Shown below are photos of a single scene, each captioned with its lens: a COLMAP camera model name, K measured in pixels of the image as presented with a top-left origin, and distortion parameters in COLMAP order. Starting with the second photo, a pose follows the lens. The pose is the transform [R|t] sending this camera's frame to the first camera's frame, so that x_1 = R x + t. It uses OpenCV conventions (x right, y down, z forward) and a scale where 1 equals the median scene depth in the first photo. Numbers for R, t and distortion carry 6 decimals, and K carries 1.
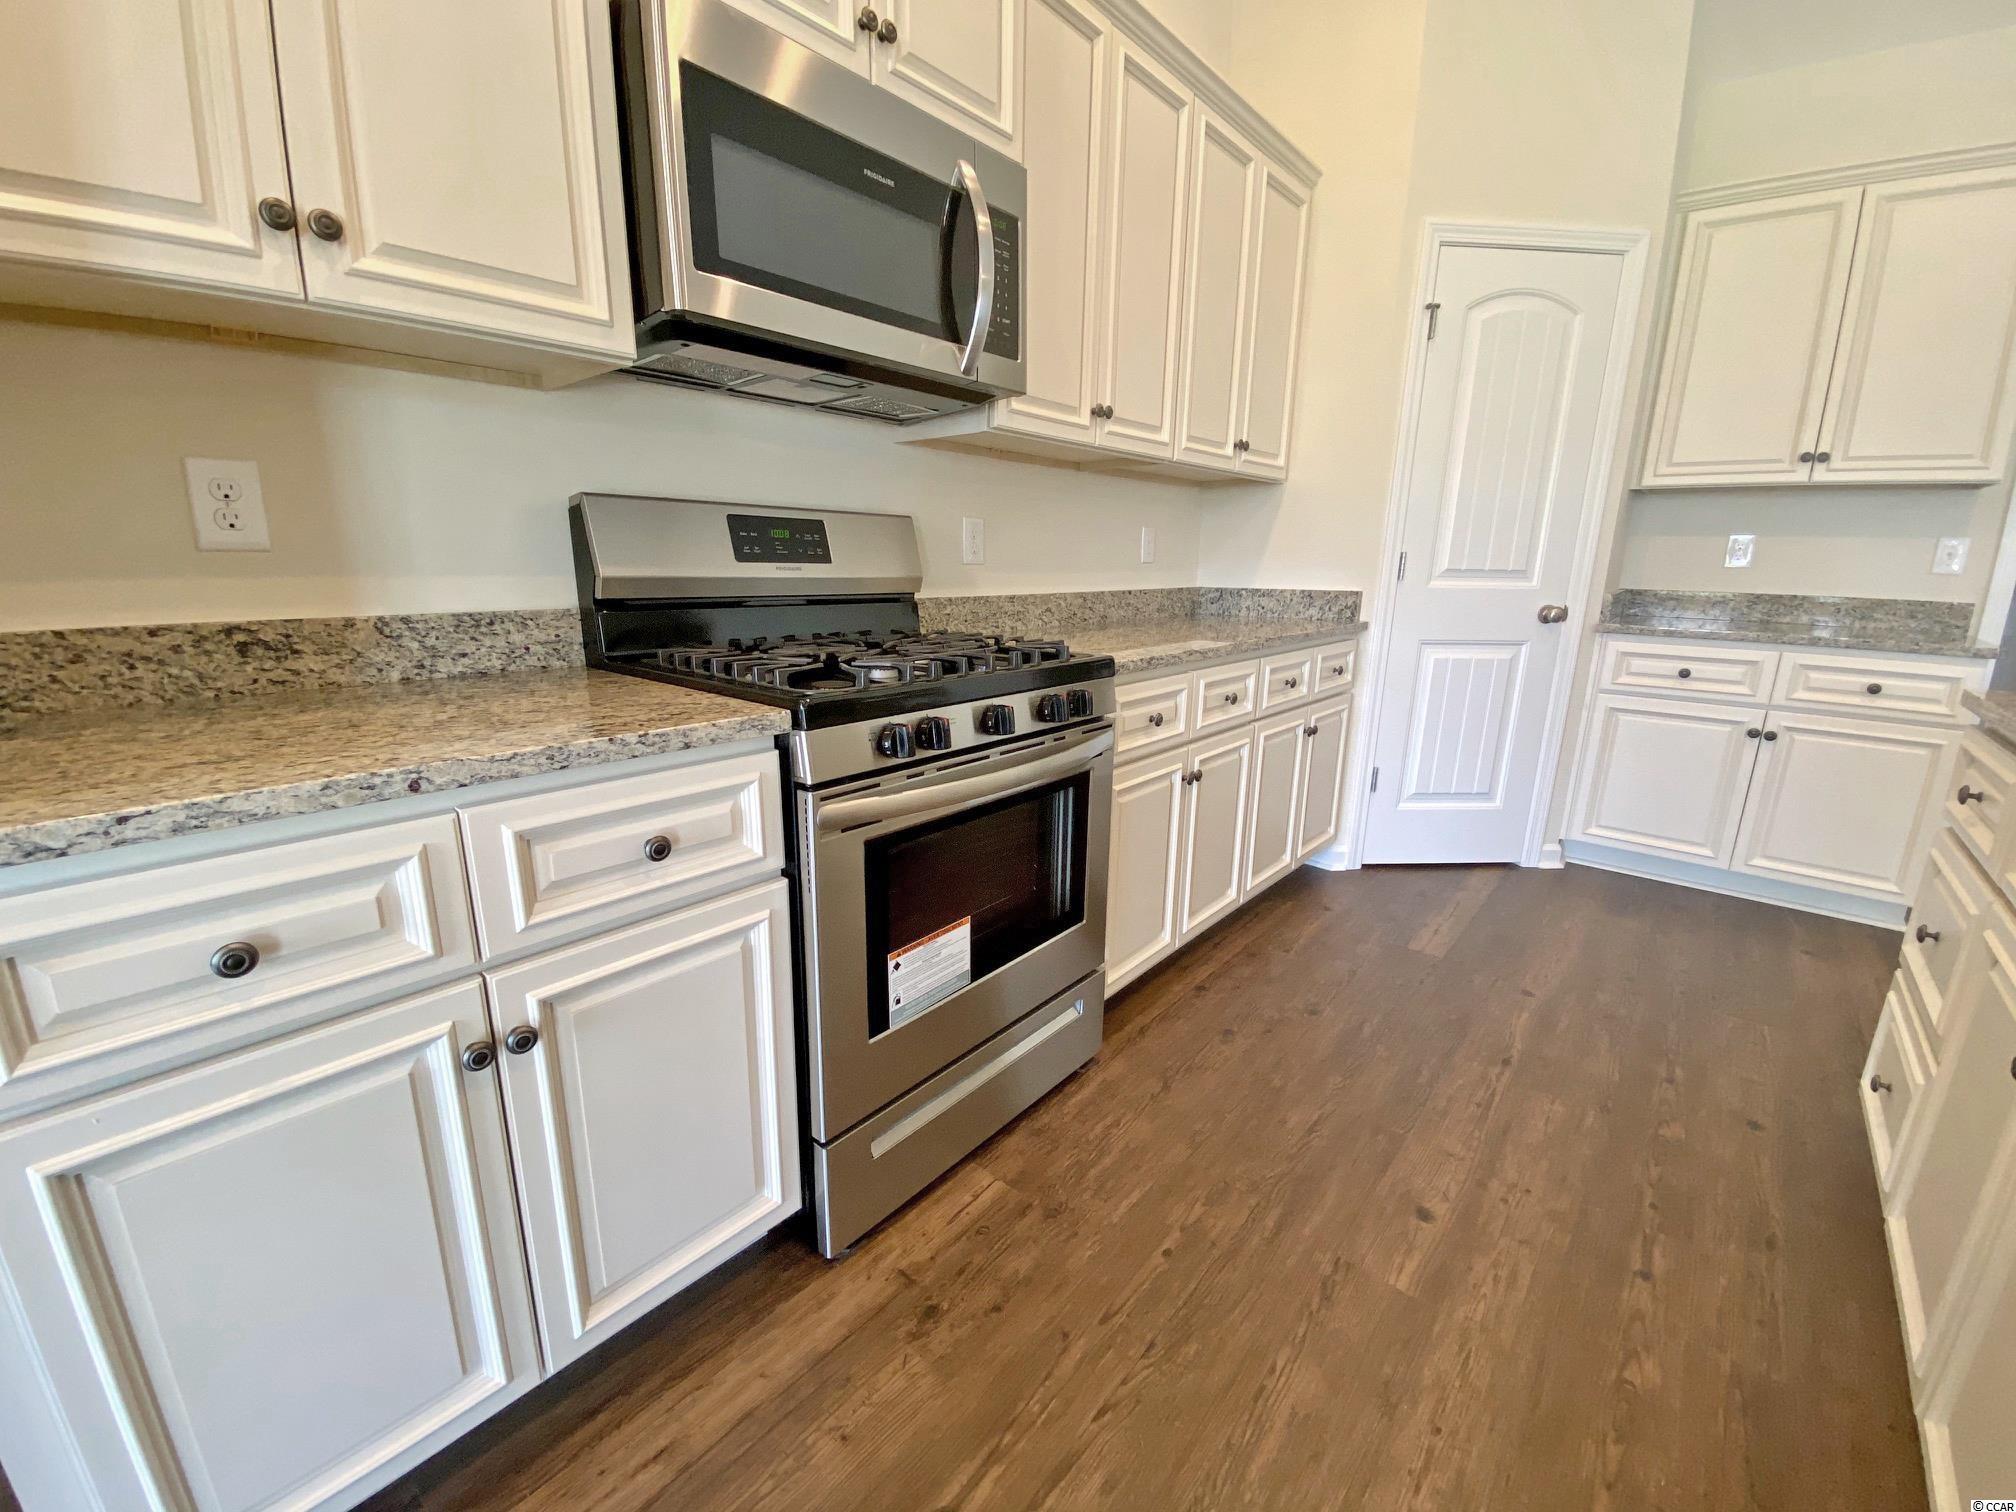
lens RADIAL K [[822.0, 0, 998.9], [0, 822.0, 760.6], [0, 0, 1]] dist [0.012671, -0.005739]
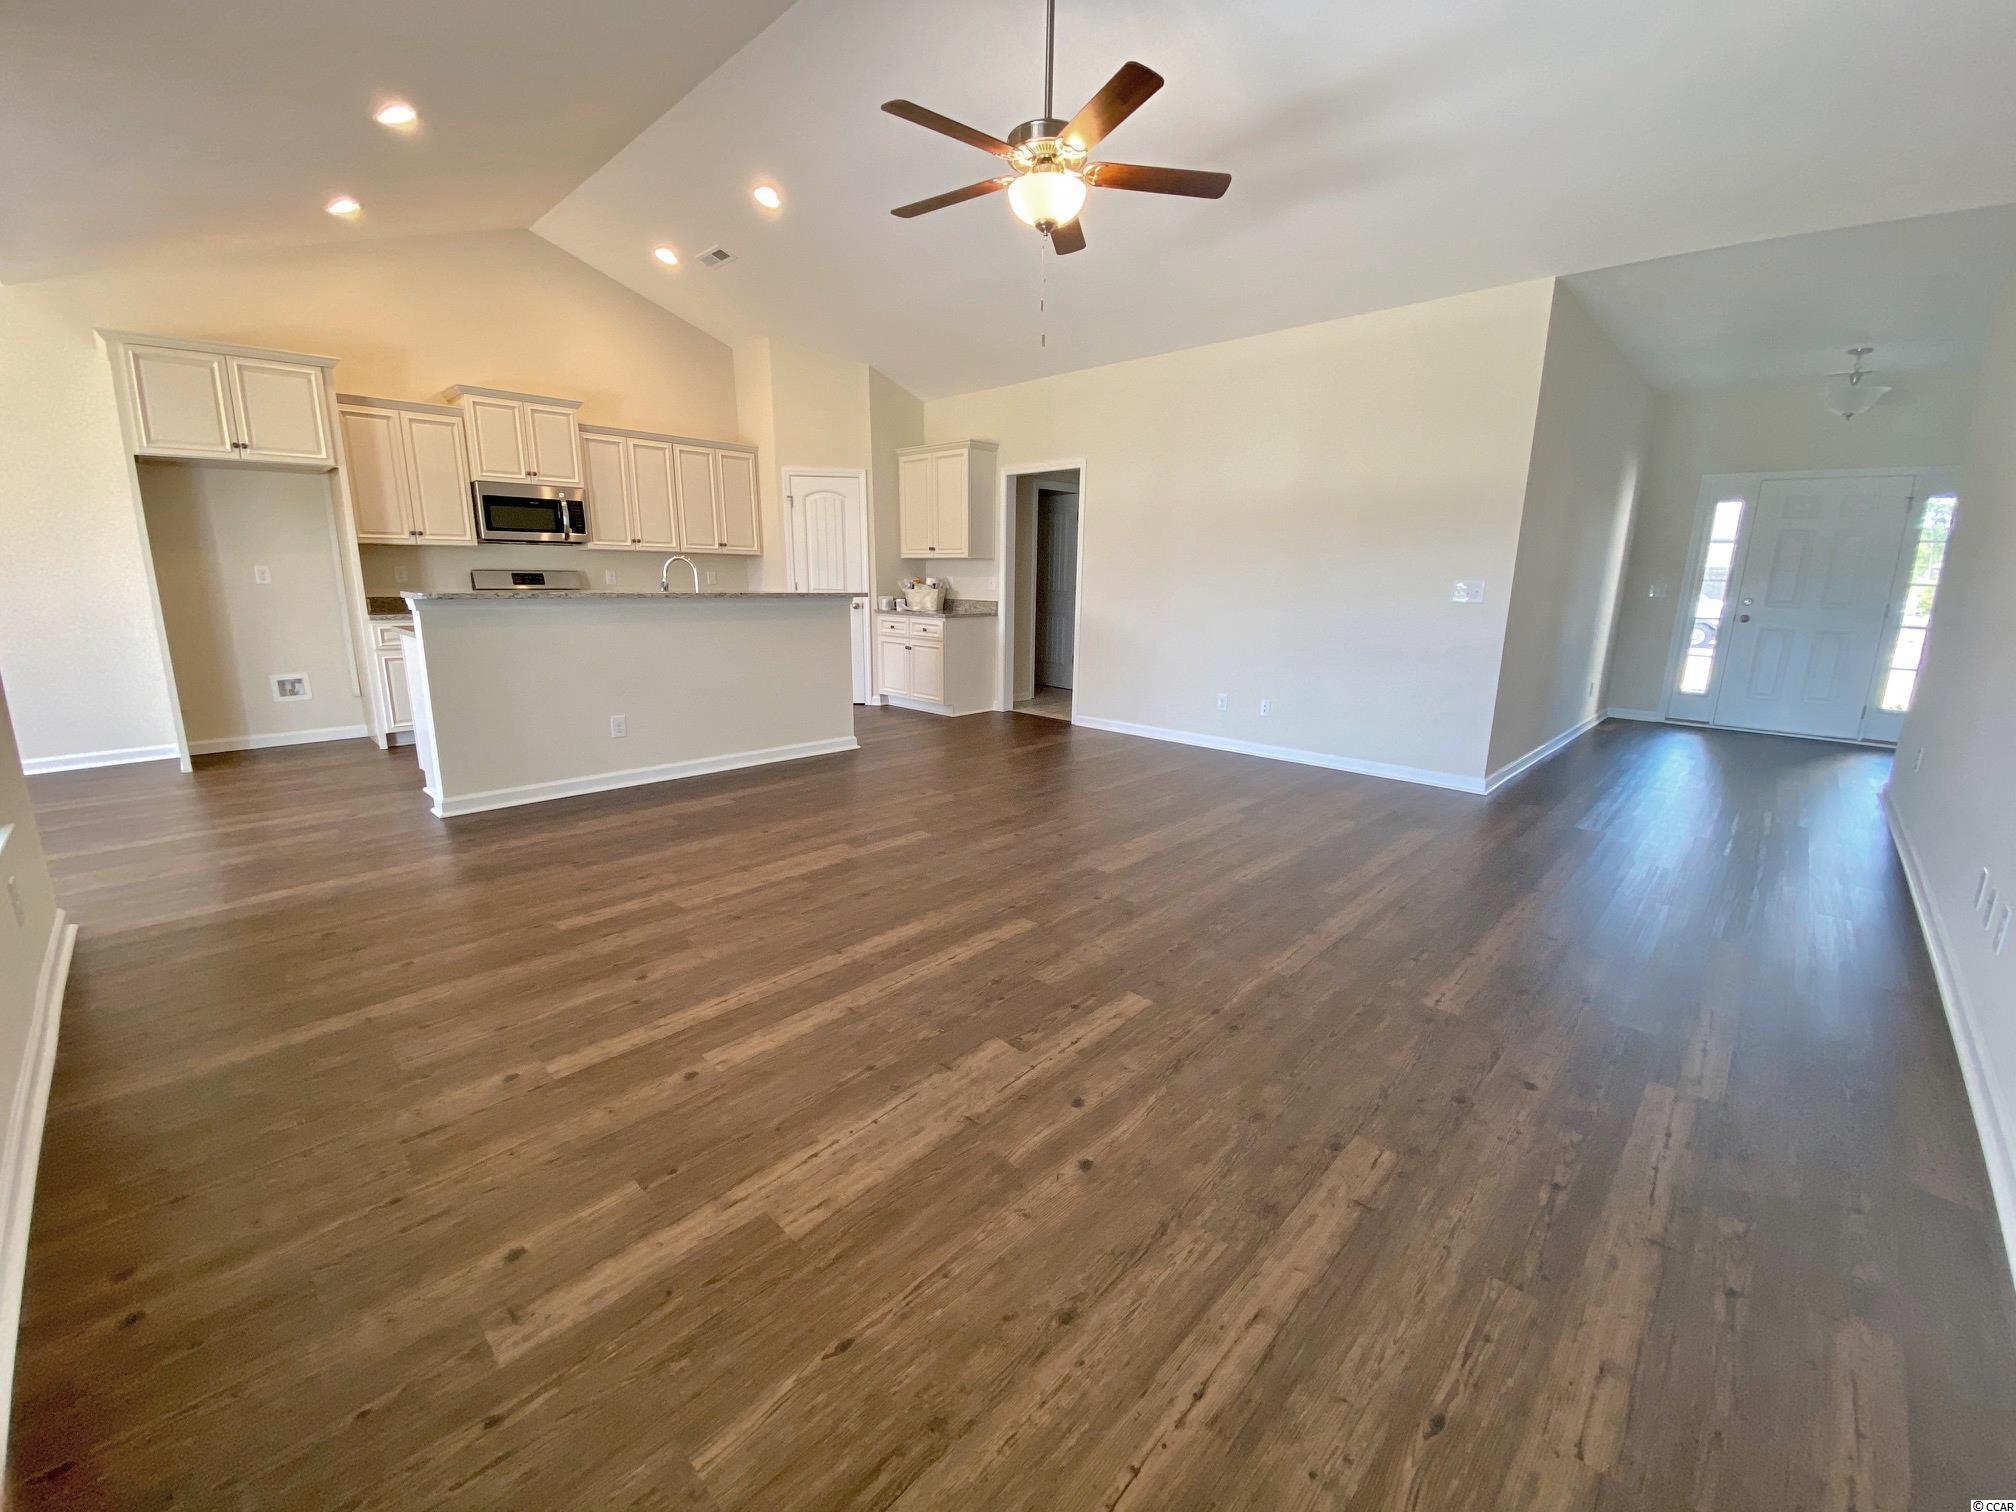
lens RADIAL K [[822.0, 0, 1001.4], [0, 822.0, 766.6], [0, 0, 1]] dist [0.012671, -0.005739]
pose [[0.997872, 0.021327, -0.061614, 1.848956], [-0.021660, 0.999754, -0.004730, 0.491042], [0.061498, 0.006055, 0.998089, -2.293679]]
